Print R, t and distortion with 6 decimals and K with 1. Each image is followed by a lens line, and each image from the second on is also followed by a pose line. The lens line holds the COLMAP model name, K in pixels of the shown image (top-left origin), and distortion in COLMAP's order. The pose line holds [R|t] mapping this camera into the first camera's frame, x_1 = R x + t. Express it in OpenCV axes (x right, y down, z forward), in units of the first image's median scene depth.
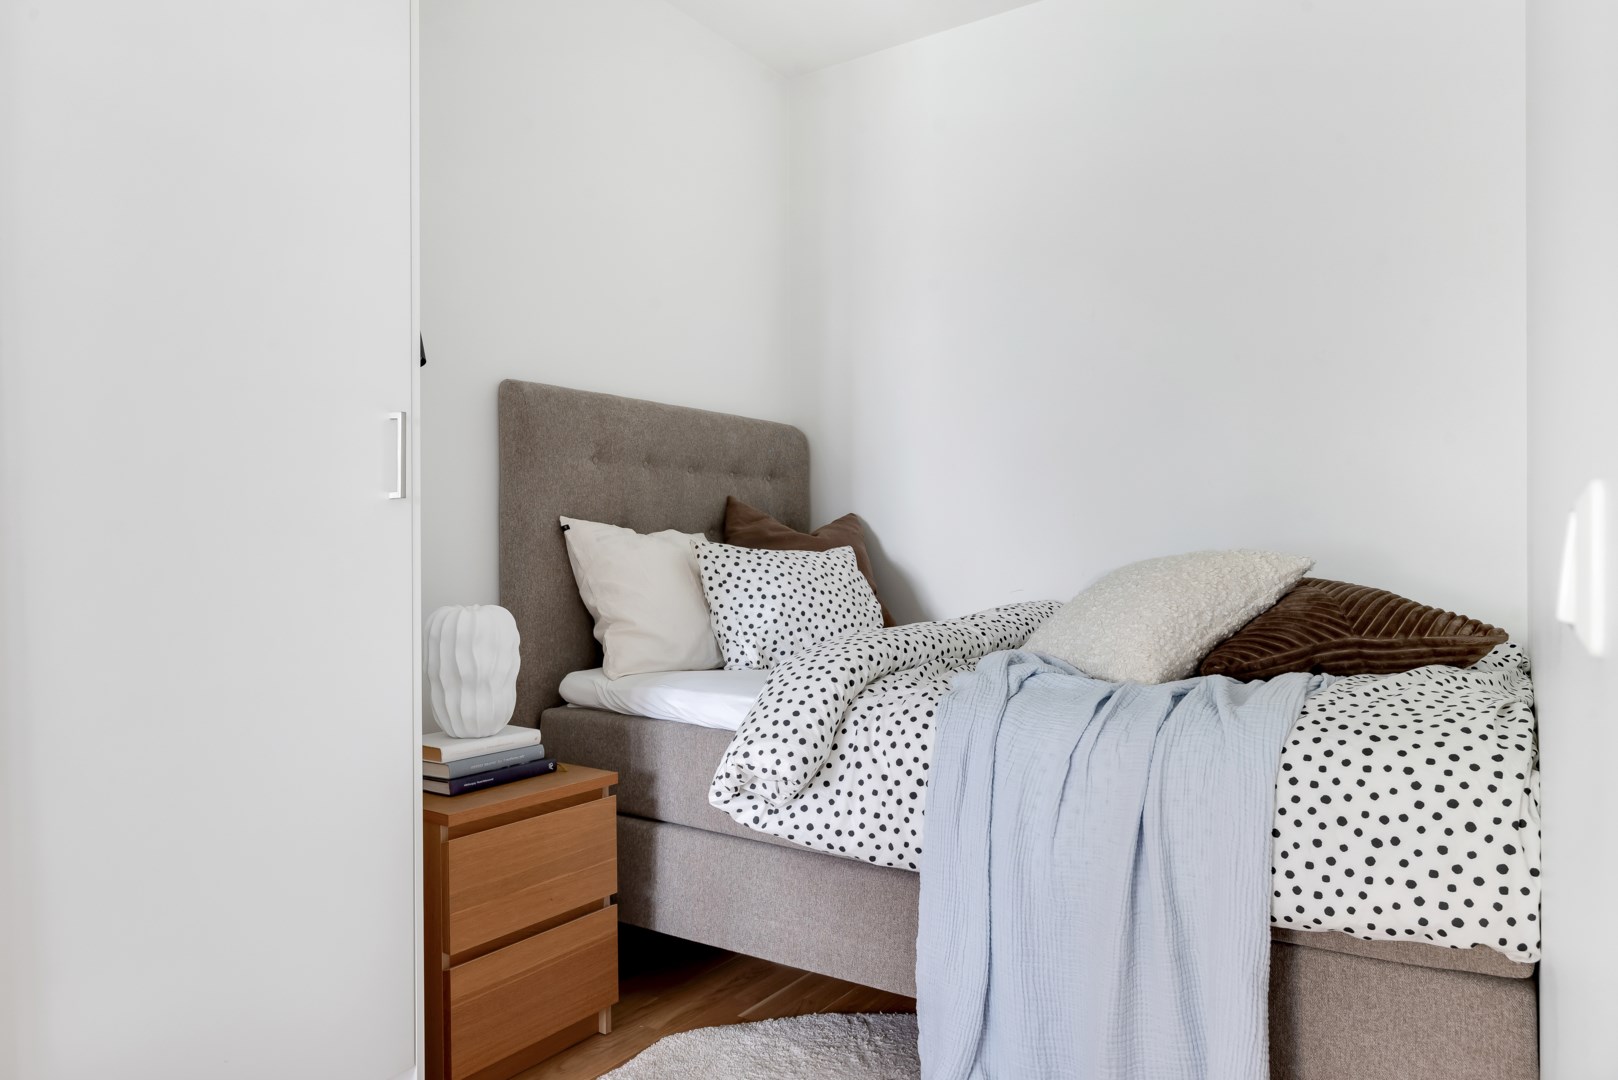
lens RADIAL K [[1055.3, 0, 809.0], [0, 1055.3, 540.0], [0, 0, 1]] dist [0.002478, 0.002926]
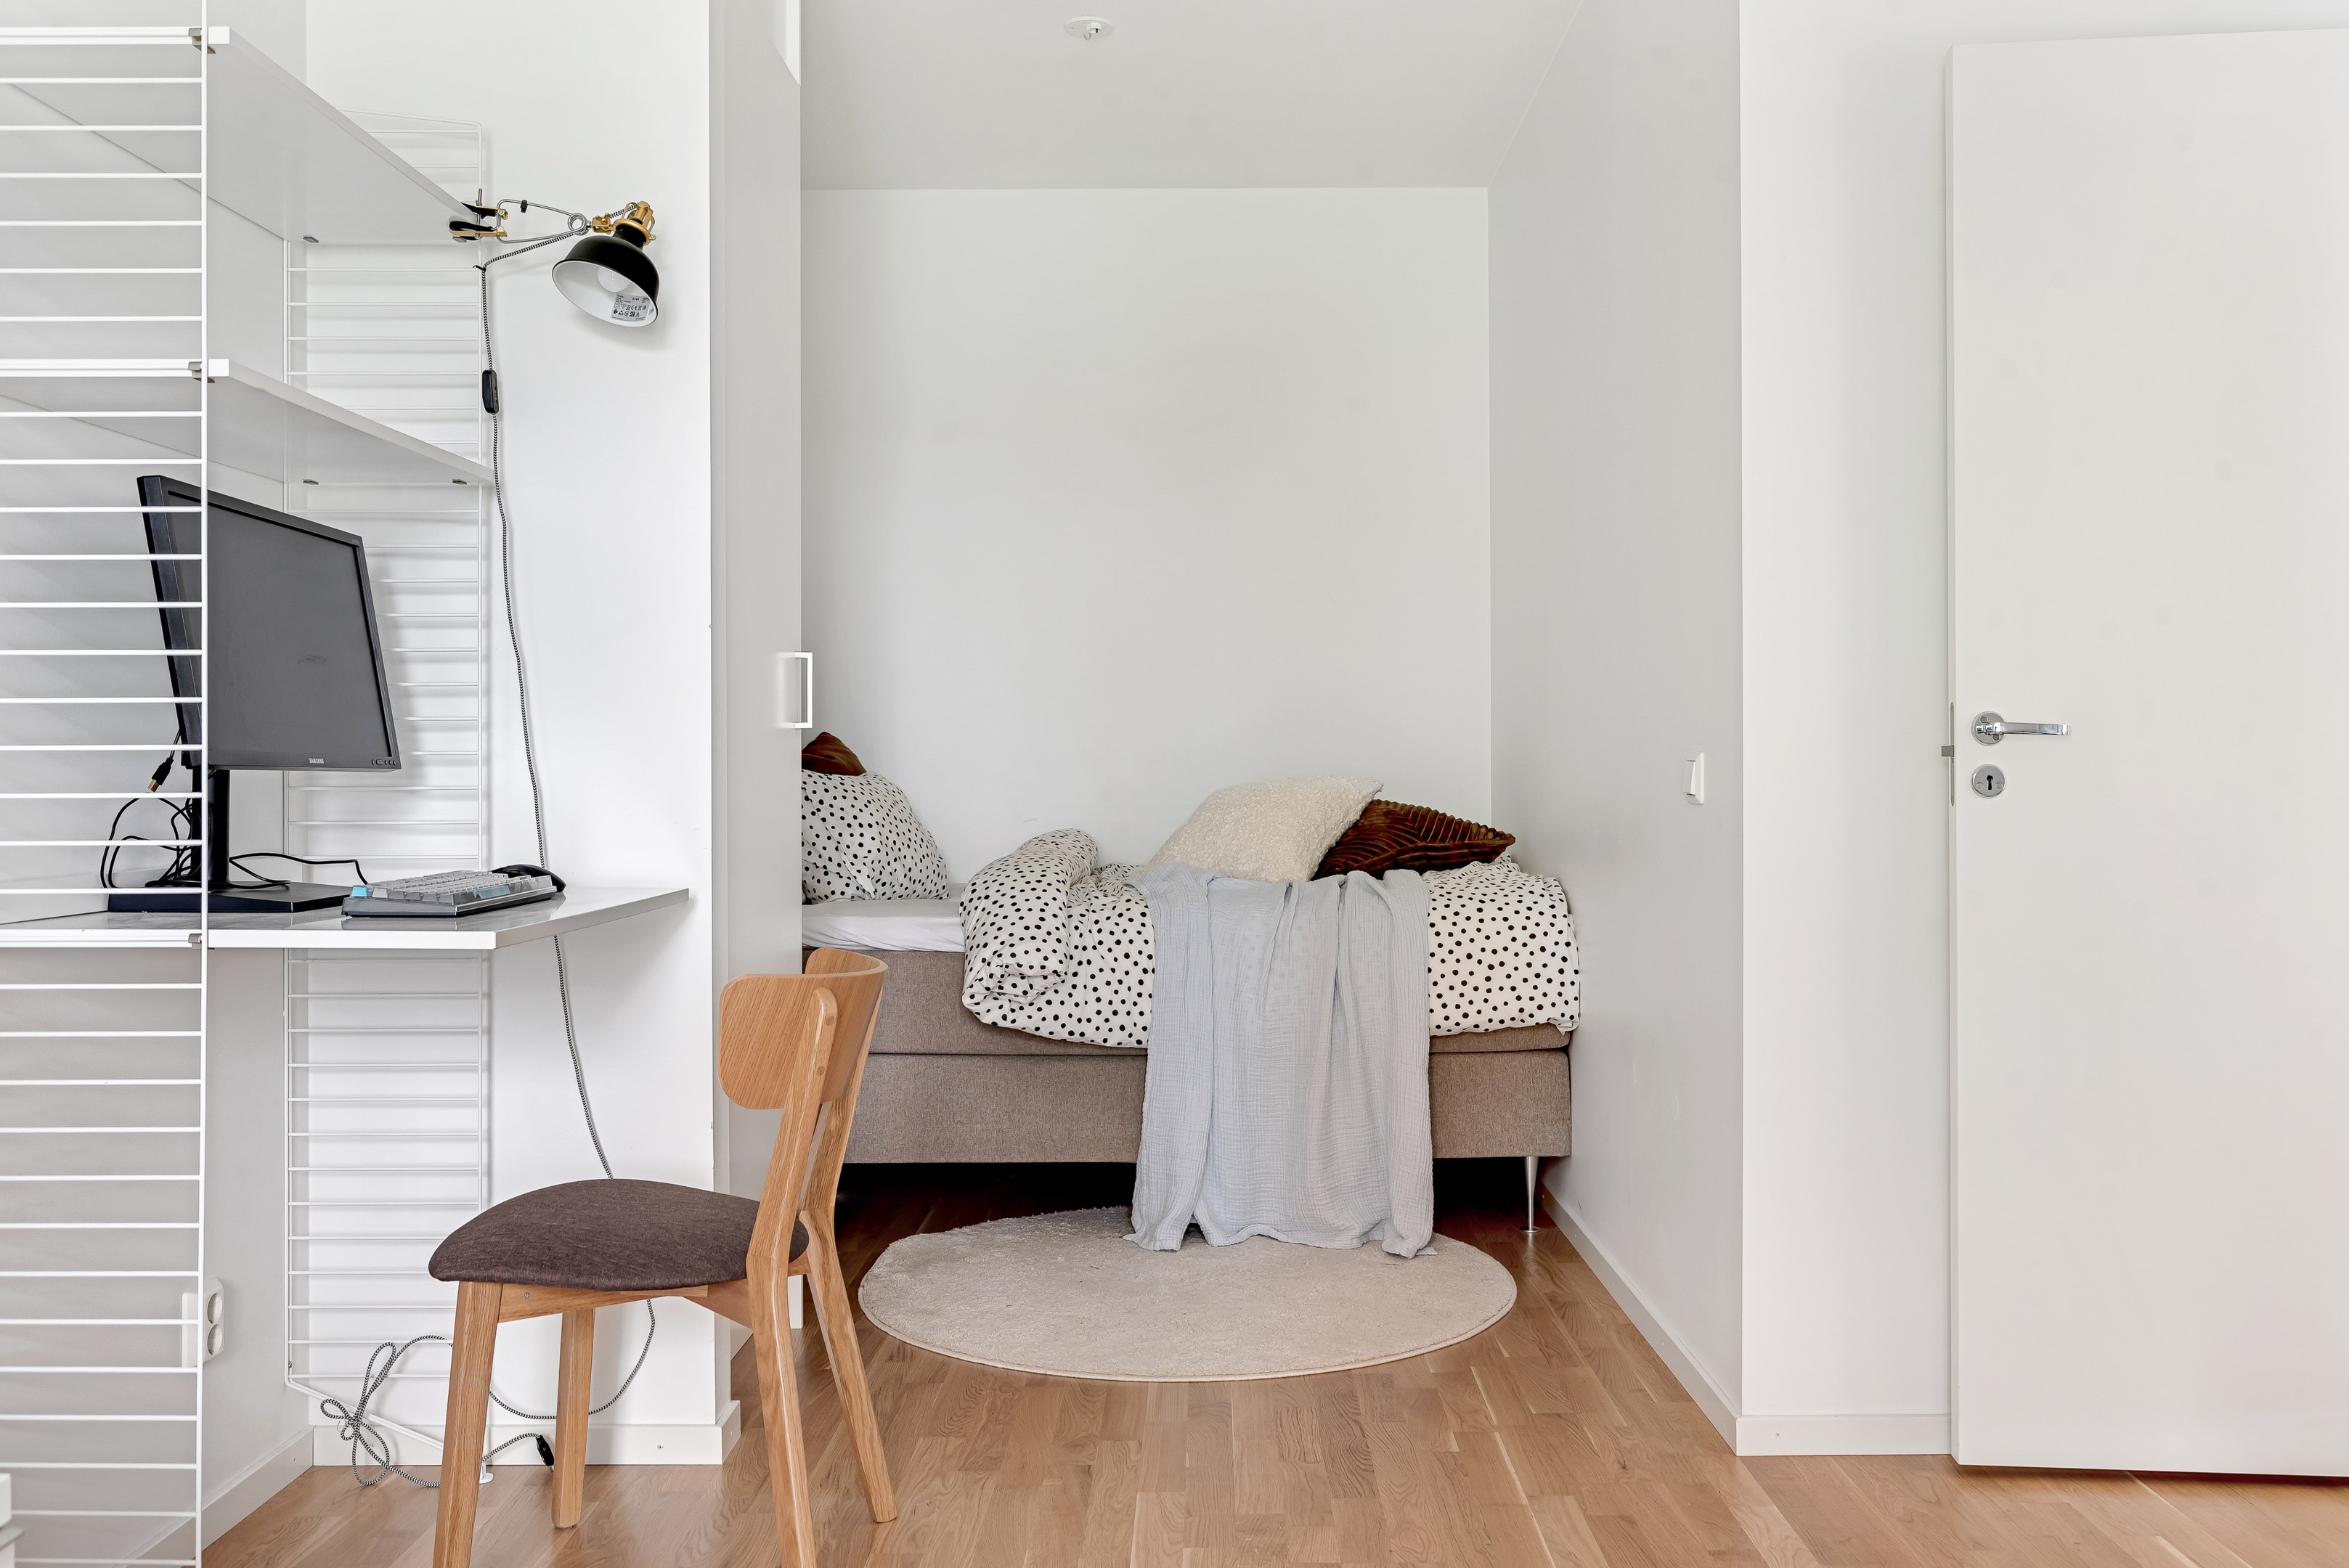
lens RADIAL K [[2118.7, 0, 1177.1], [0, 2118.7, 752.3], [0, 0, 1]] dist [0.004806, 0.004607]
pose [[0.832502, 0.007049, 0.553978, -1.184209], [-0.004018, 0.999970, -0.006687, 0.001158], [-0.554008, 0.003341, 0.832505, -0.995767]]
